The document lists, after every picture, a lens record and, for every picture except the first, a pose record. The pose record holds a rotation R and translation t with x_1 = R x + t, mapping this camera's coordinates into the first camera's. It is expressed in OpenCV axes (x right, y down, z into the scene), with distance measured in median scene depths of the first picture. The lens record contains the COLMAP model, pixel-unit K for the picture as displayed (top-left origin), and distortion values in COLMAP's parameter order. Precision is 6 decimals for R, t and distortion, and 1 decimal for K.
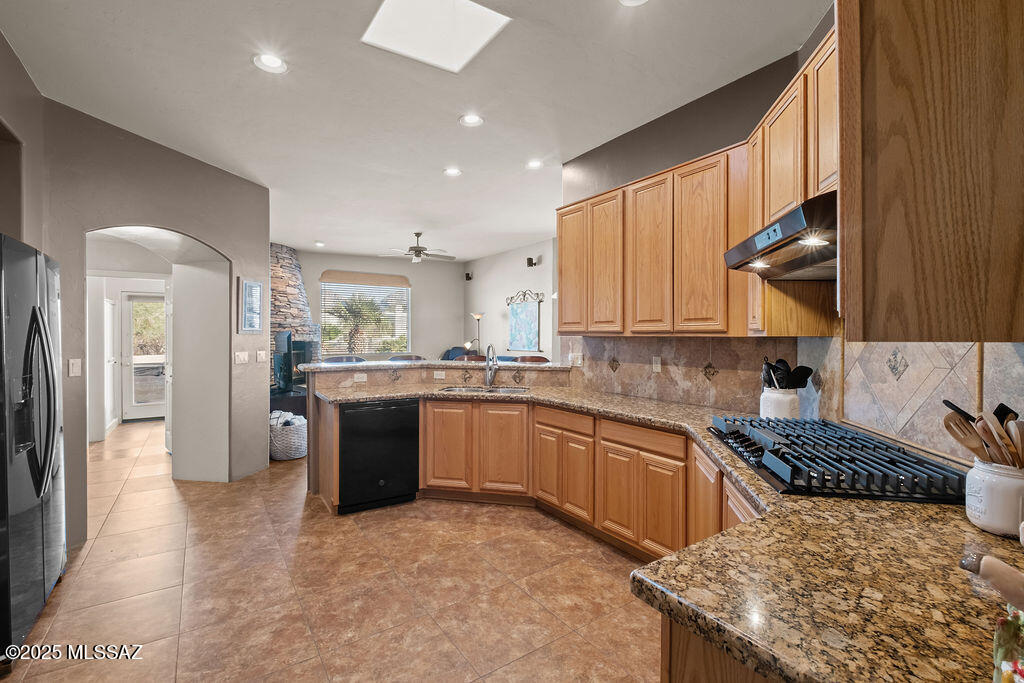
lens RADIAL K [[449.5, 0, 508.8], [0, 449.5, 339.0], [0, 0, 1]] dist [0.001286, -0.000397]
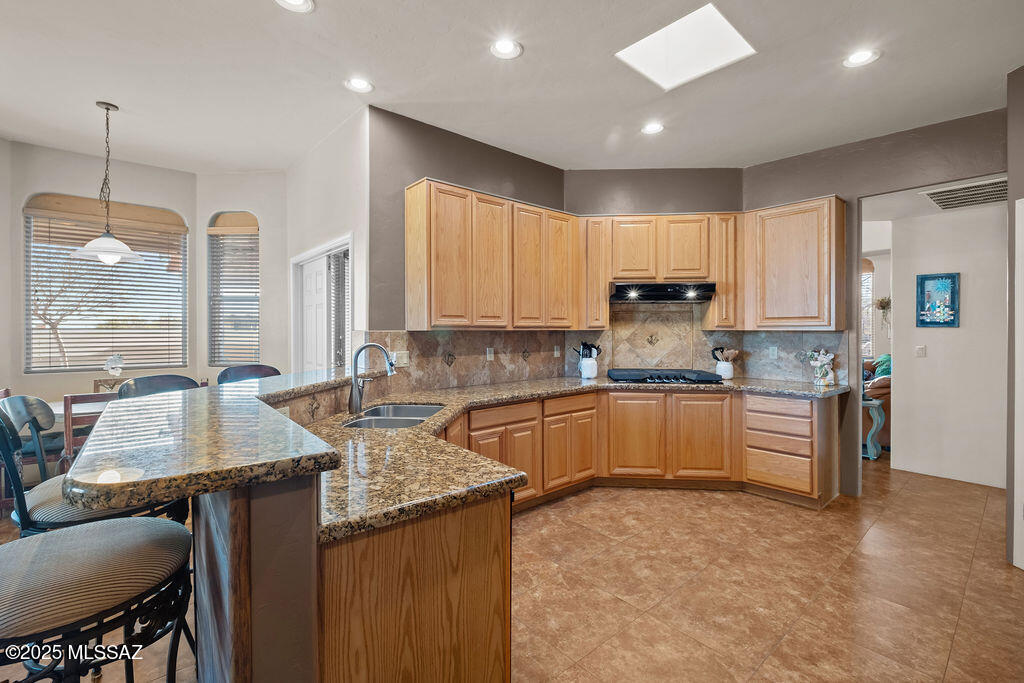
lens RADIAL K [[449.5, 0, 508.8], [0, 449.5, 339.0], [0, 0, 1]] dist [0.001286, -0.000397]
pose [[-0.105762, -0.029012, 0.993968, -0.903740], [0.006823, 0.999530, 0.029901, -0.019428], [-0.994368, 0.009944, -0.105515, 1.149442]]
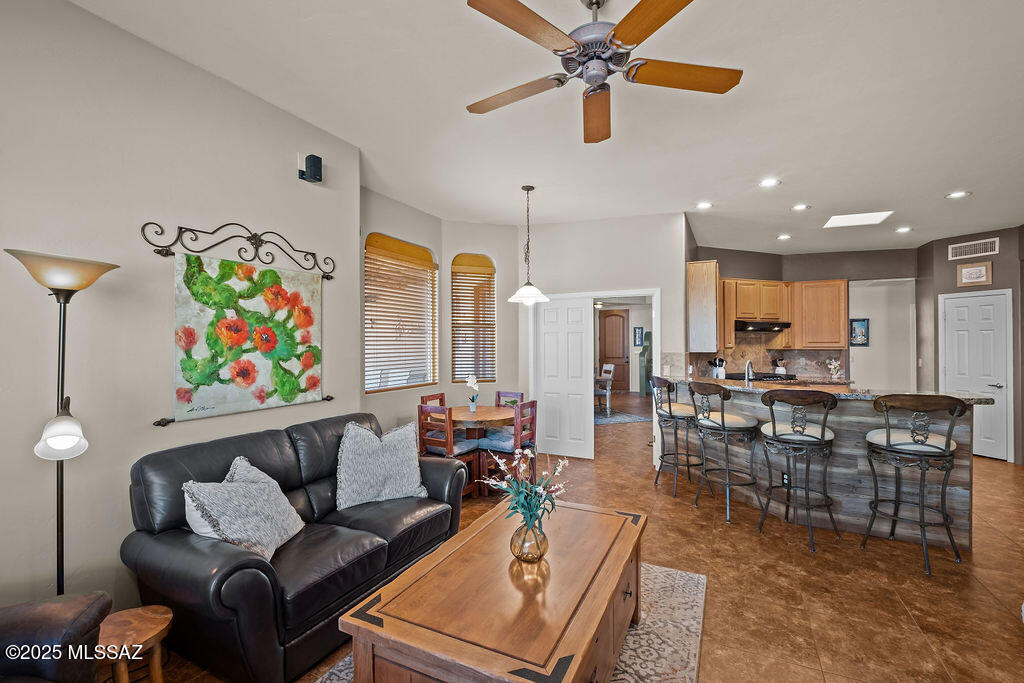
lens RADIAL K [[449.5, 0, 508.8], [0, 449.5, 339.0], [0, 0, 1]] dist [0.001286, -0.000397]
pose [[-0.491766, 0.002109, 0.870725, -0.950373], [0.007803, 0.999968, 0.001985, -0.067789], [-0.870693, 0.007770, -0.491766, 2.730998]]
